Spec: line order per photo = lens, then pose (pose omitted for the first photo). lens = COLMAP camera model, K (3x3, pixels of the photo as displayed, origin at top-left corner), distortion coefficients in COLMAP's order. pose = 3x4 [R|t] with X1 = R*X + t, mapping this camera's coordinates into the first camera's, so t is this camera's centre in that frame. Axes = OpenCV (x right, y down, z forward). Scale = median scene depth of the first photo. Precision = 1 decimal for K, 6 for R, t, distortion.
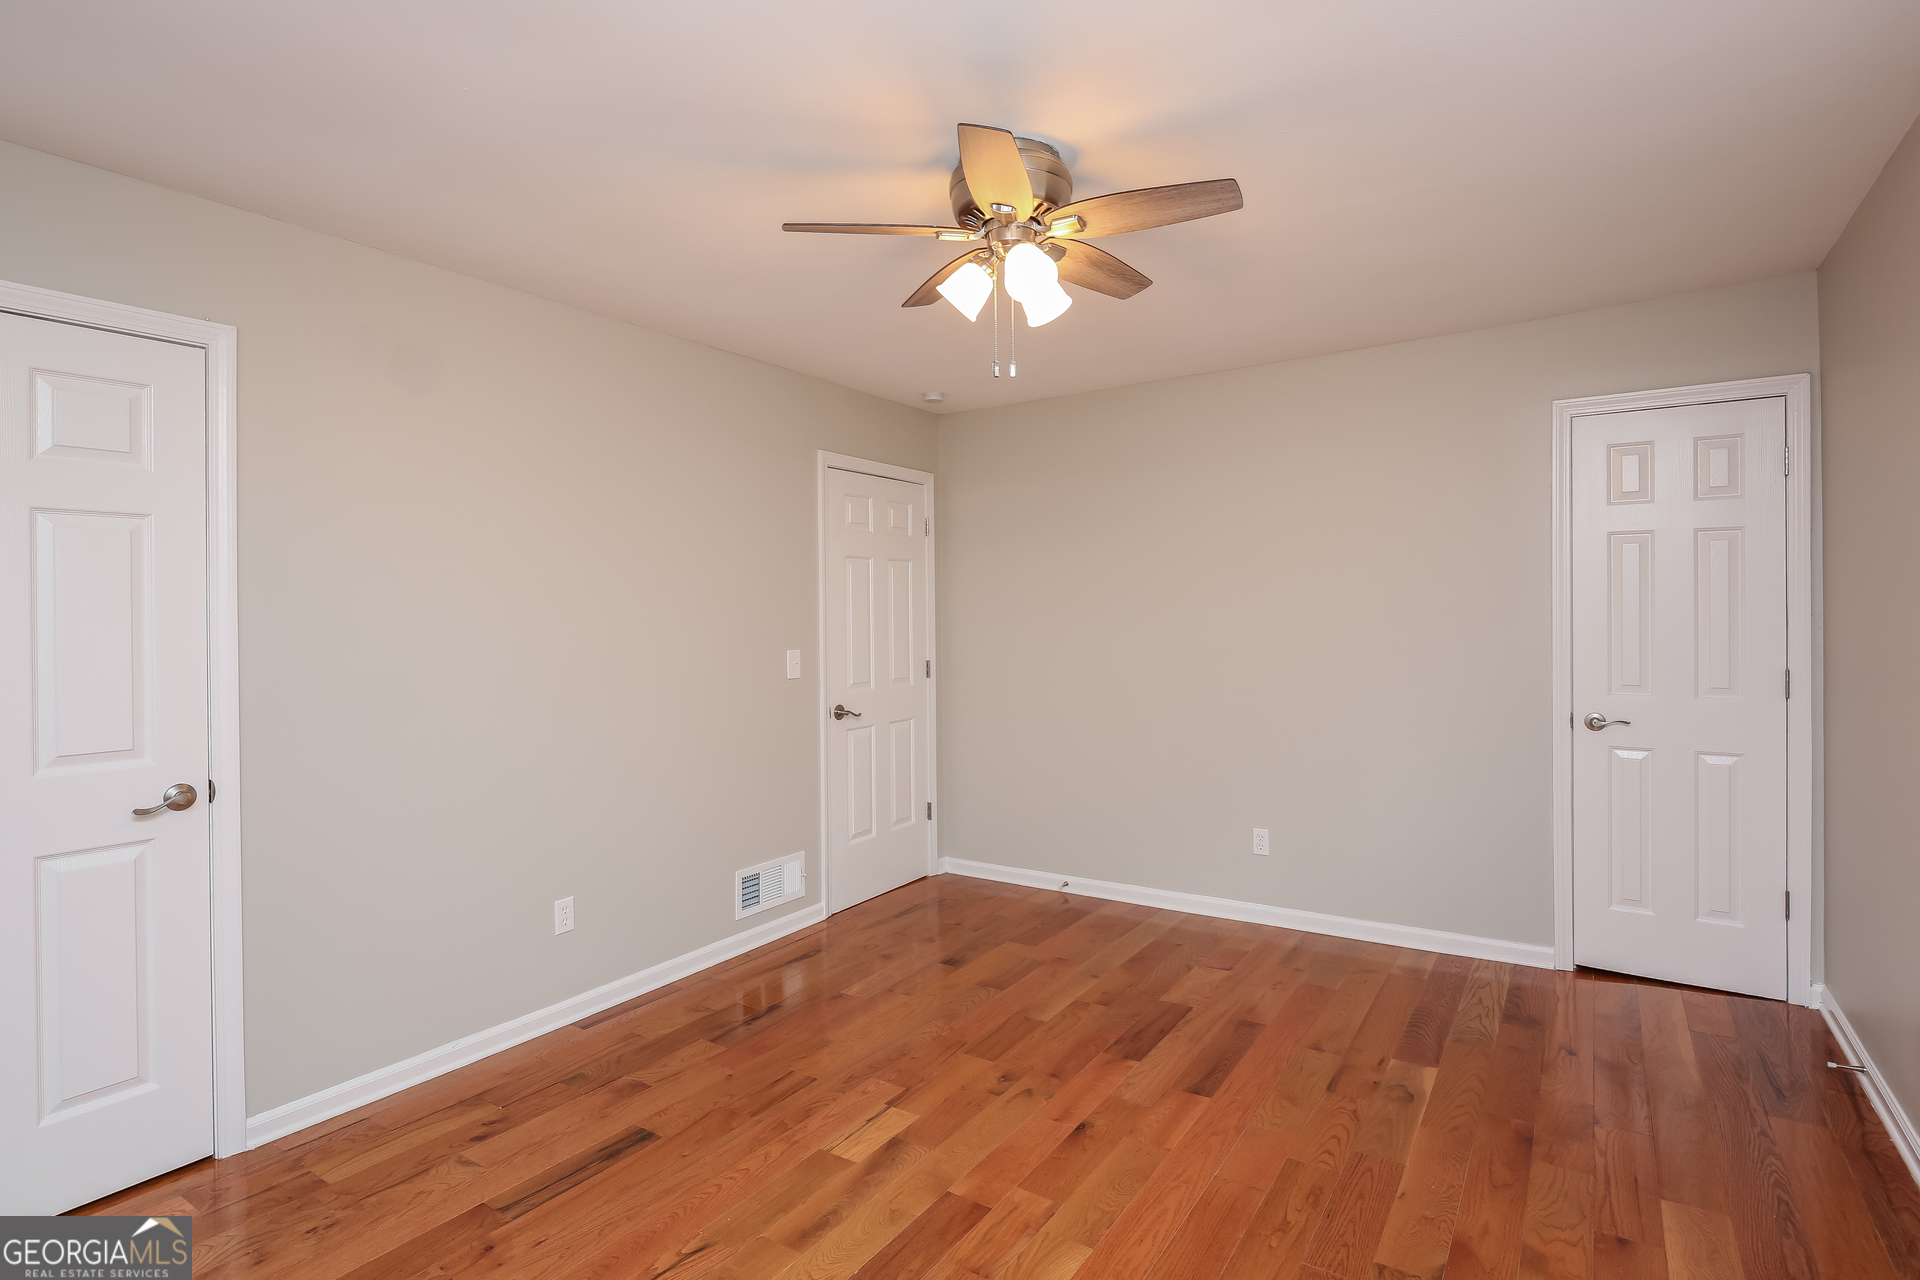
lens RADIAL K [[956.6, 0, 960.8], [0, 956.6, 609.7], [0, 0, 1]] dist [-0.002424, -0.000938]
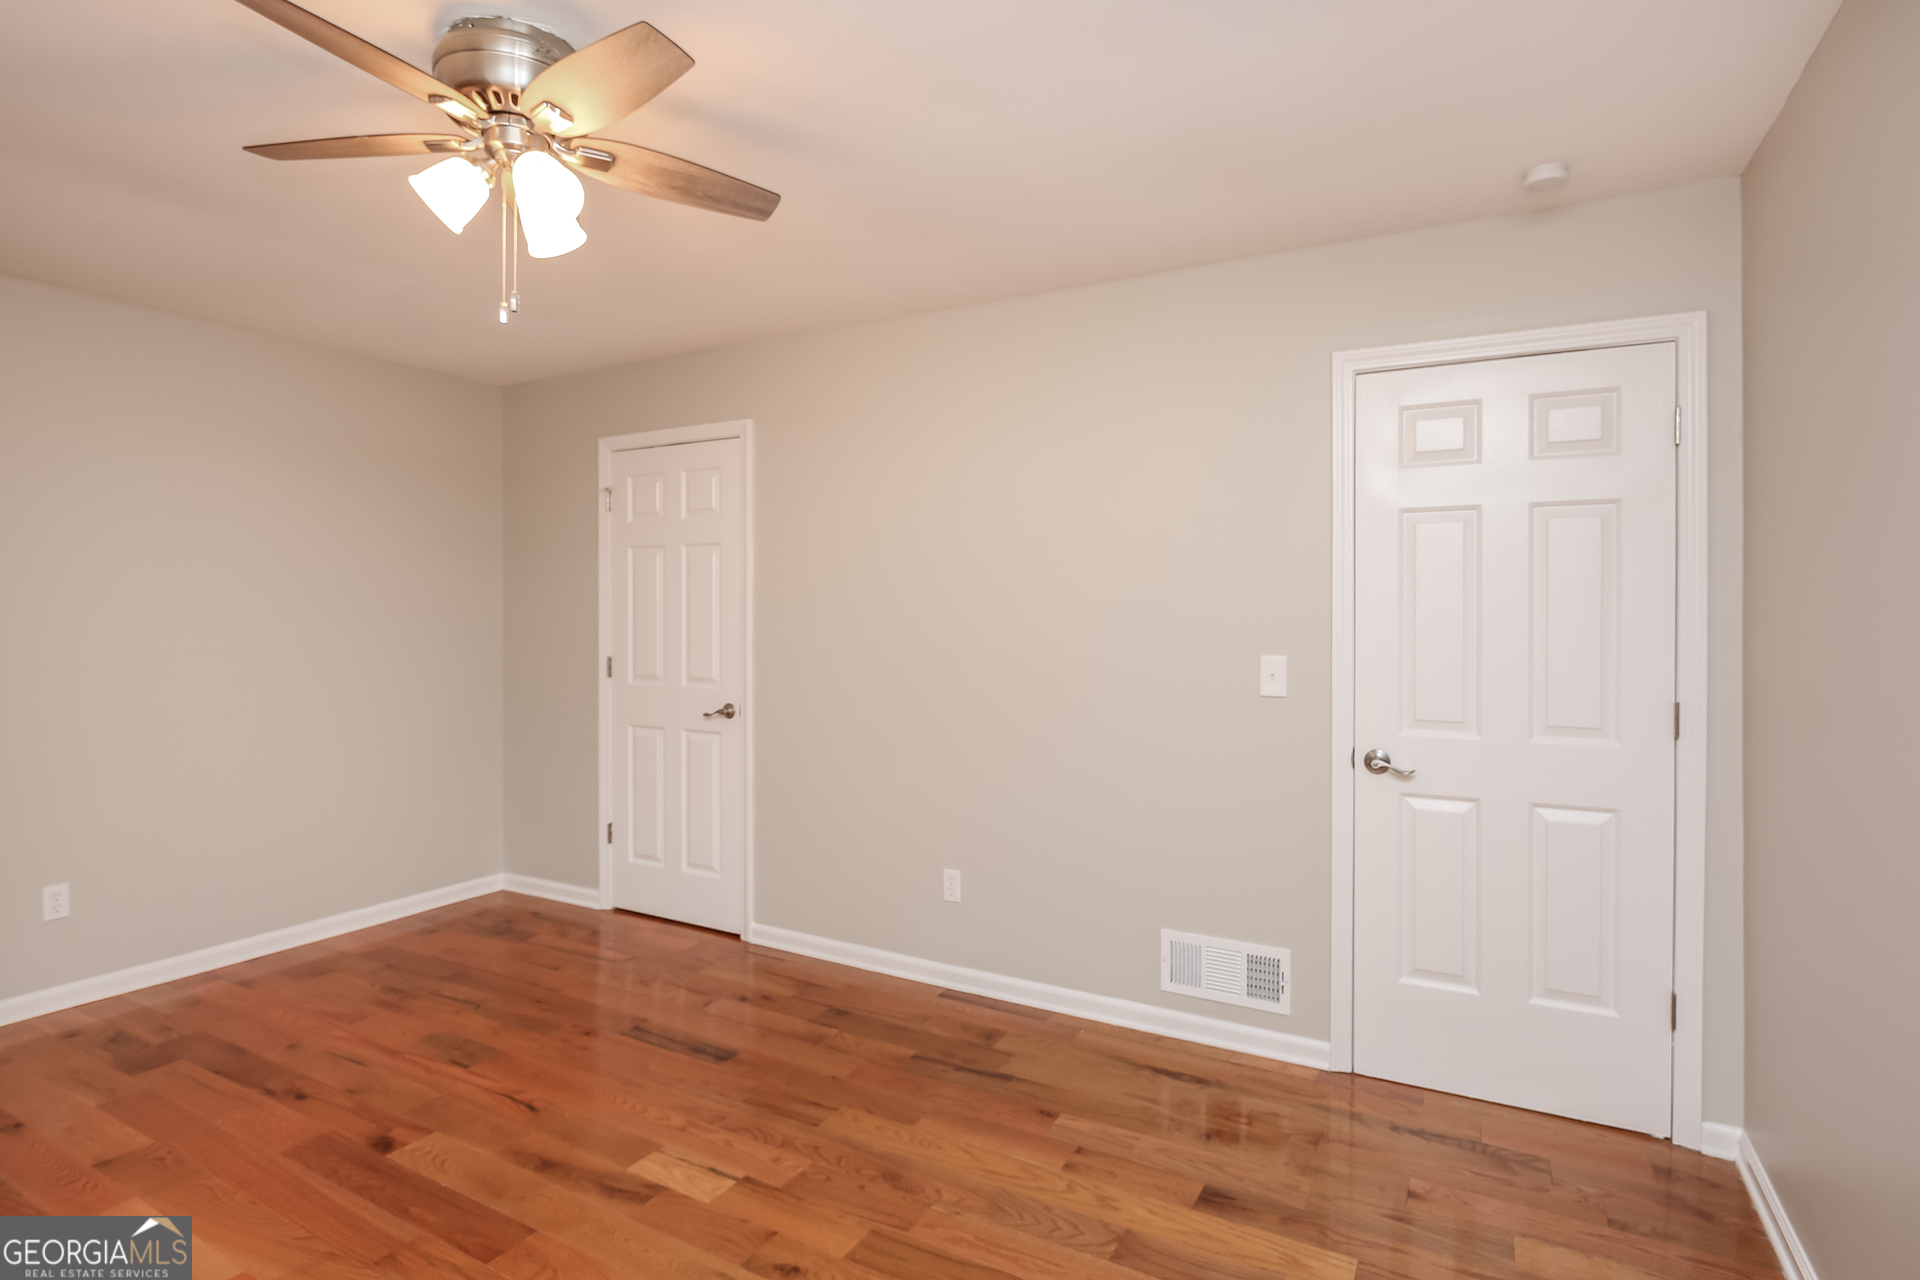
lens RADIAL K [[973.7, 0, 956.4], [0, 973.7, 597.9], [0, 0, 1]] dist [-0.000096, -0.000140]
pose [[0.077309, 0.007557, -0.996979, 0.805852], [0.005640, 0.999952, 0.008017, -0.010348], [0.996991, -0.006243, 0.077263, 1.122713]]
